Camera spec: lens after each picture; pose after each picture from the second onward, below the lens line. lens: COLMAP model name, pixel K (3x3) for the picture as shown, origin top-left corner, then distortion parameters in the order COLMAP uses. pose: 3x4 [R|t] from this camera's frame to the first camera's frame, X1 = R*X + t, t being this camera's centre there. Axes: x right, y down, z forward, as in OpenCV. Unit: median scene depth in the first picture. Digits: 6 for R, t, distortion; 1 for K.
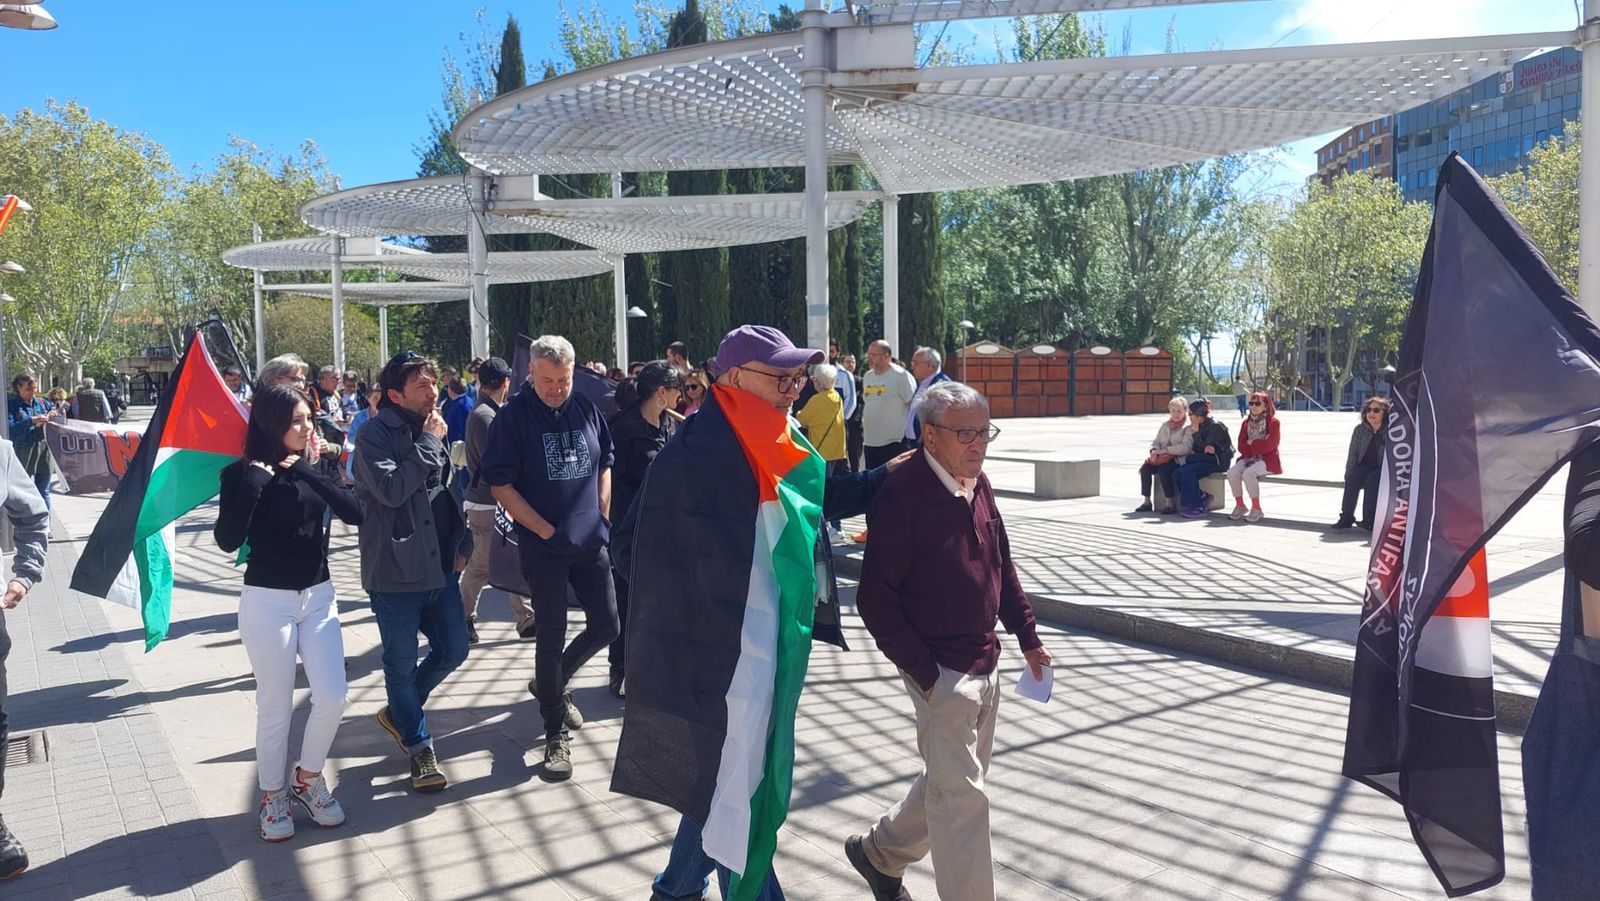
lens RADIAL K [[1193.1, 0, 810.8], [0, 1193.1, 433.8], [0, 0, 1]] dist [0.074402, -0.121469]
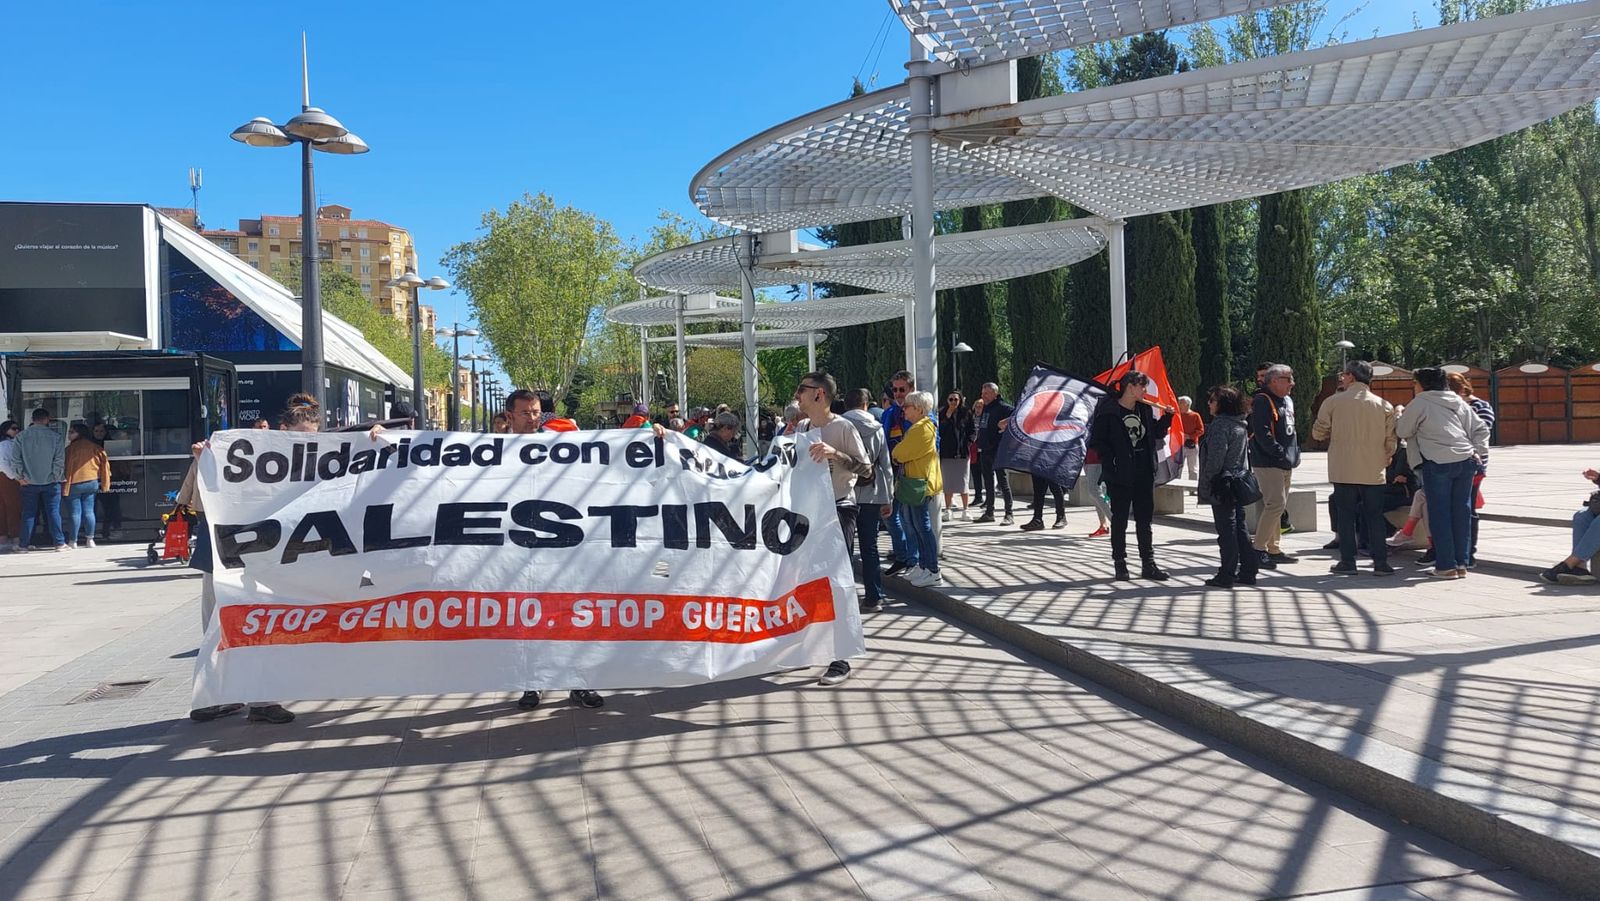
lens RADIAL K [[1187.9, 0, 829.8], [0, 1187.9, 430.4], [0, 0, 1]] dist [0.078224, -0.105457]
pose [[0.926256, -0.012959, -0.376672, 0.165378], [0.002572, 0.999603, -0.028064, -0.003516], [0.376886, 0.025026, 0.925922, 0.016976]]
